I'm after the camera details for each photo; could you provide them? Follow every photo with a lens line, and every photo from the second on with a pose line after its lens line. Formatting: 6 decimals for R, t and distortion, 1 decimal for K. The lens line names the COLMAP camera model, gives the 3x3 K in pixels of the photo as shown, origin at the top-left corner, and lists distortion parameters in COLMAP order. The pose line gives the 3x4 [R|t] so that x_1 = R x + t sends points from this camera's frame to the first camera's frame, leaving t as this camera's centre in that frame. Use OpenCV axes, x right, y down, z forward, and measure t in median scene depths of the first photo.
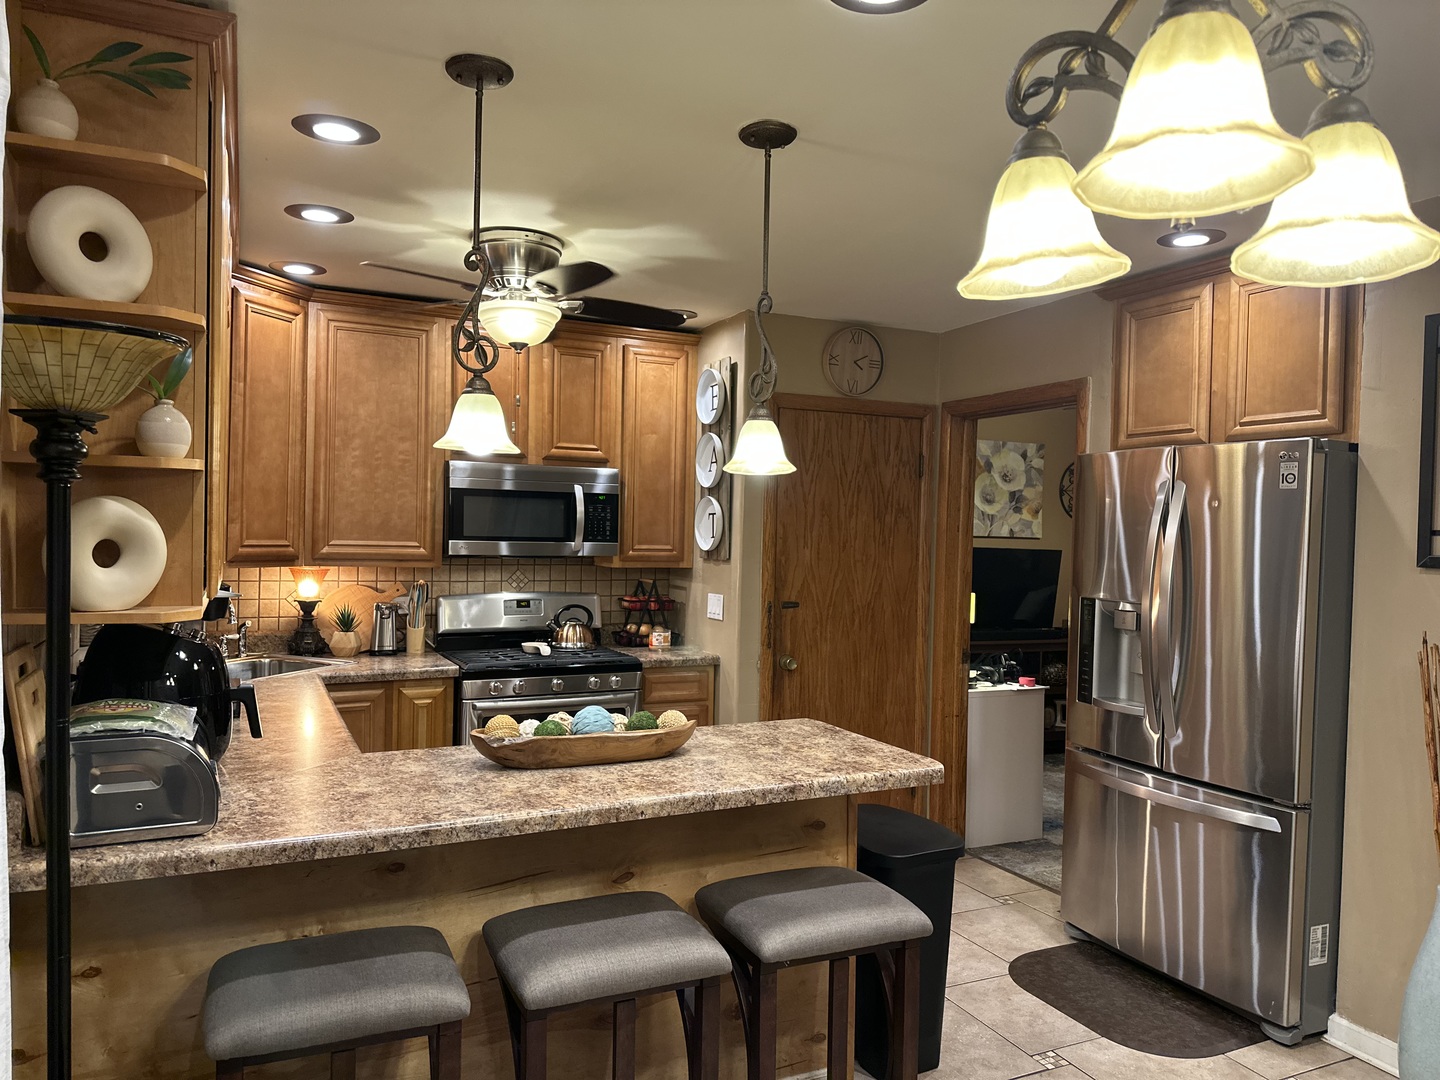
lens RADIAL K [[1000.3, 0, 723.5], [0, 1000.3, 548.9], [0, 0, 1]] dist [0.098259, -0.131009]
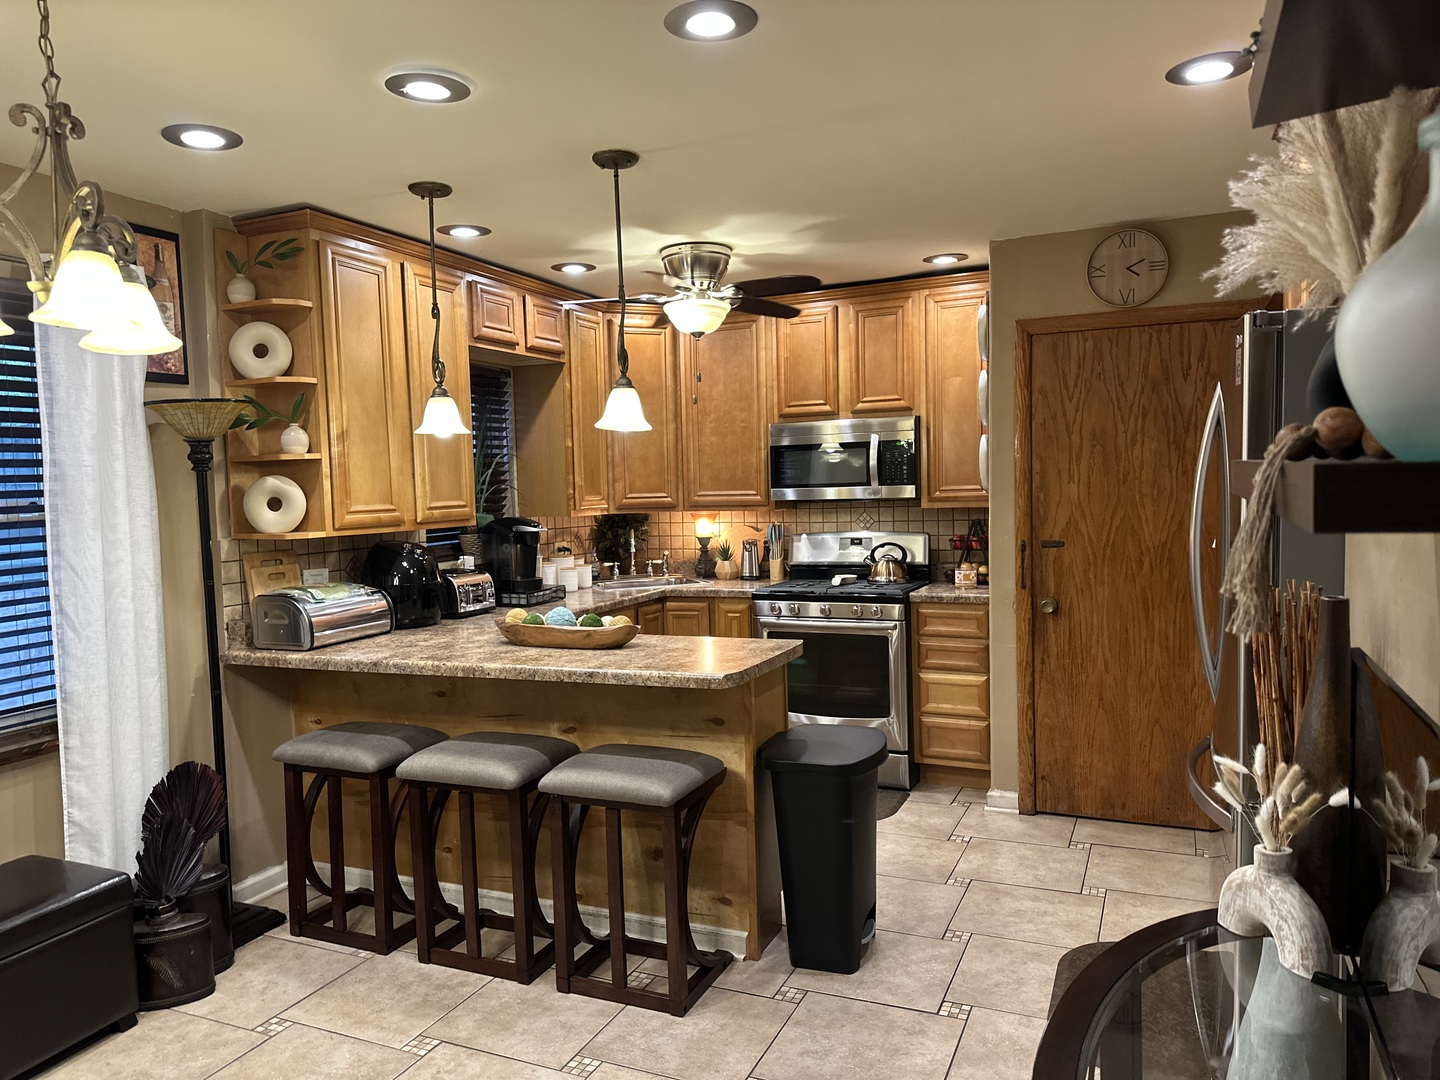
lens RADIAL K [[971.1, 0, 703.9], [0, 971.1, 534.4], [0, 0, 1]] dist [0.059778, -0.101773]
pose [[0.647716, 0.000688, -0.761882, 0.612334], [0.027291, 0.999337, 0.024105, 0.017620], [0.761393, -0.036406, 0.647268, 0.175098]]
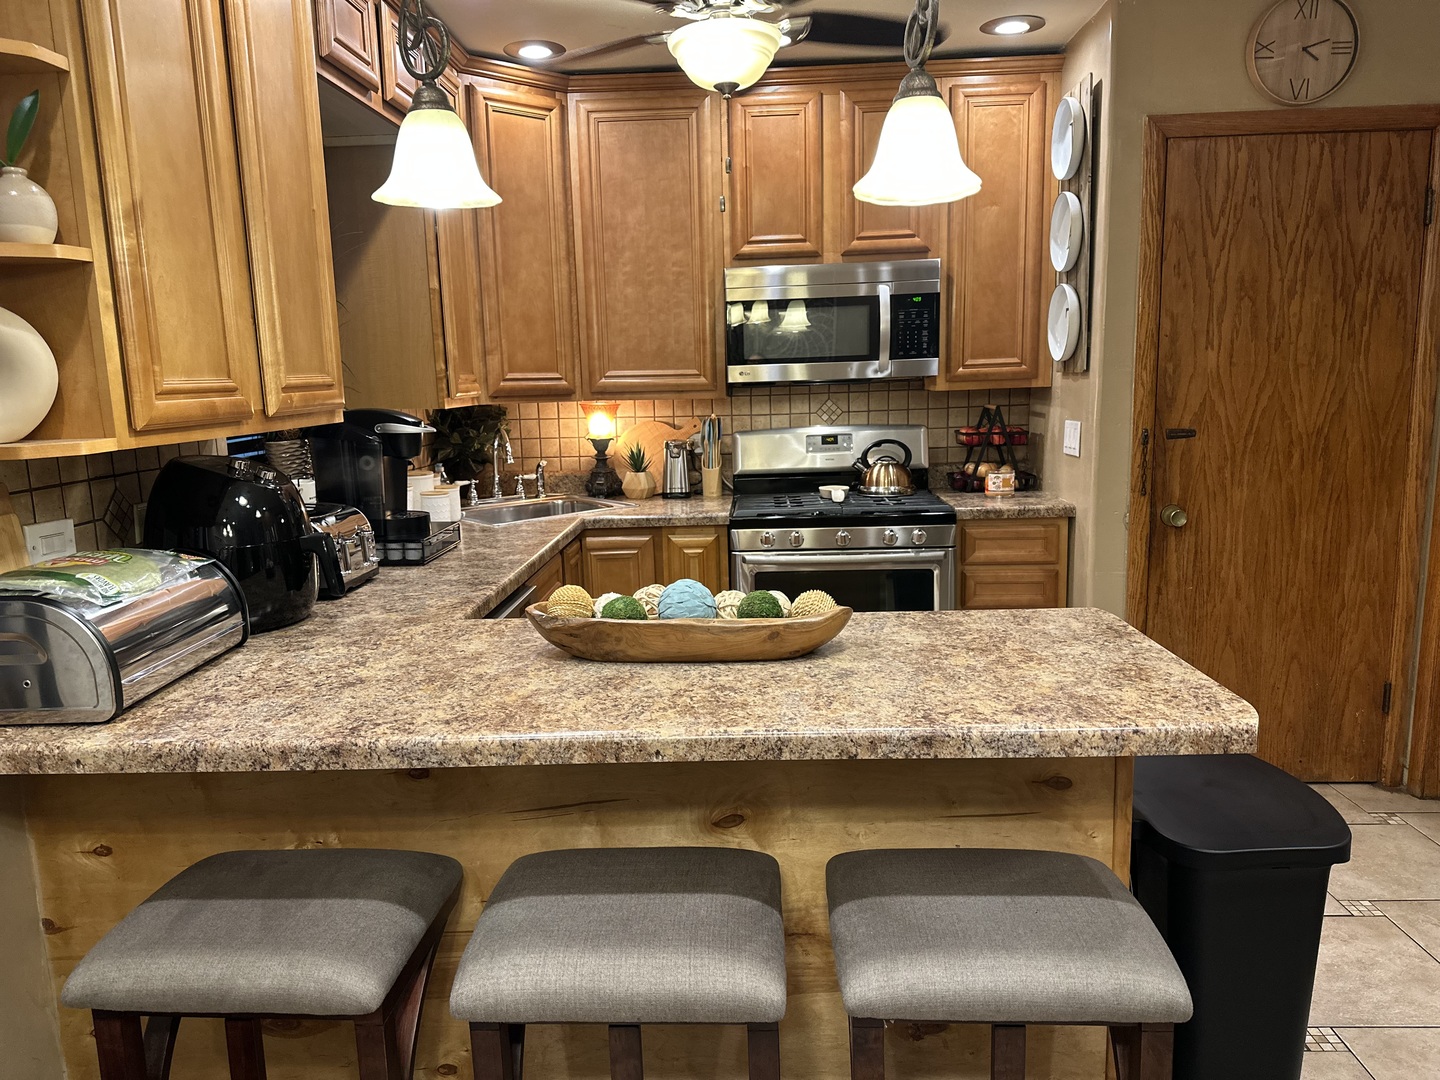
lens RADIAL K [[1007.5, 0, 711.3], [0, 1007.5, 543.1], [0, 0, 1]] dist [0.045180, -0.060492]
pose [[0.880178, 0.032160, -0.473553, 0.128522], [0.039686, 0.989222, 0.140943, 0.020938], [0.472981, -0.142849, 0.869415, 0.246321]]
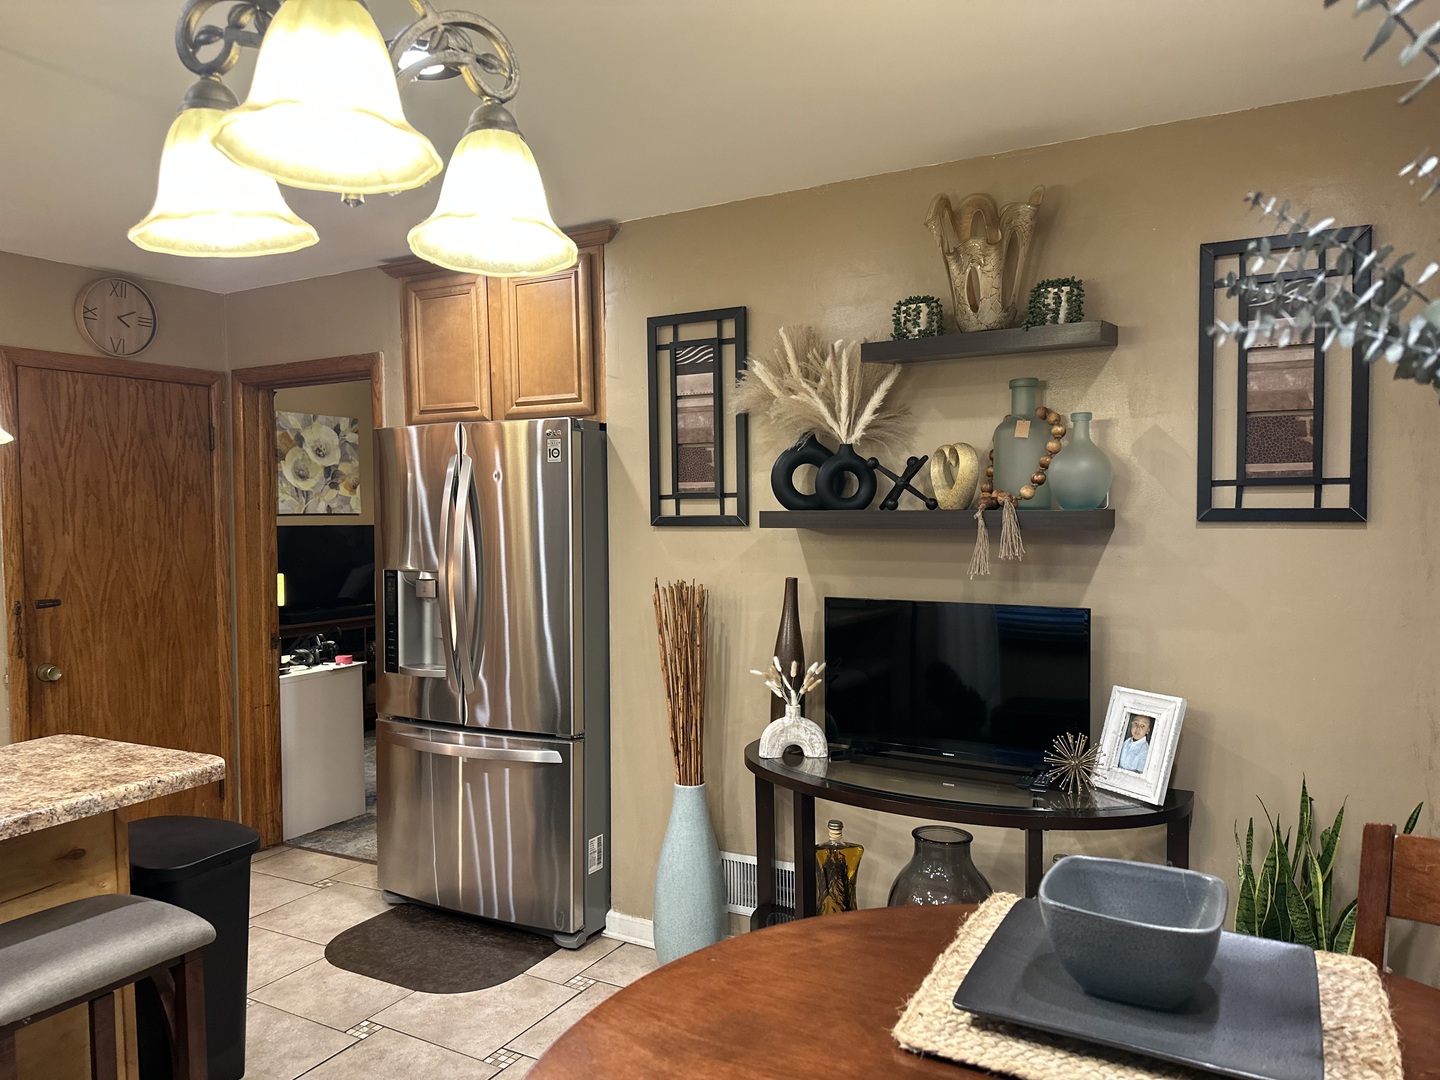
lens RADIAL K [[1007.5, 0, 711.3], [0, 1007.5, 543.1], [0, 0, 1]] dist [0.045180, -0.060492]
pose [[0.812434, -0.052023, 0.580727, 0.029585], [0.041928, 0.998646, 0.030806, 0.003204], [-0.581543, -0.000679, 0.813515, -0.013040]]
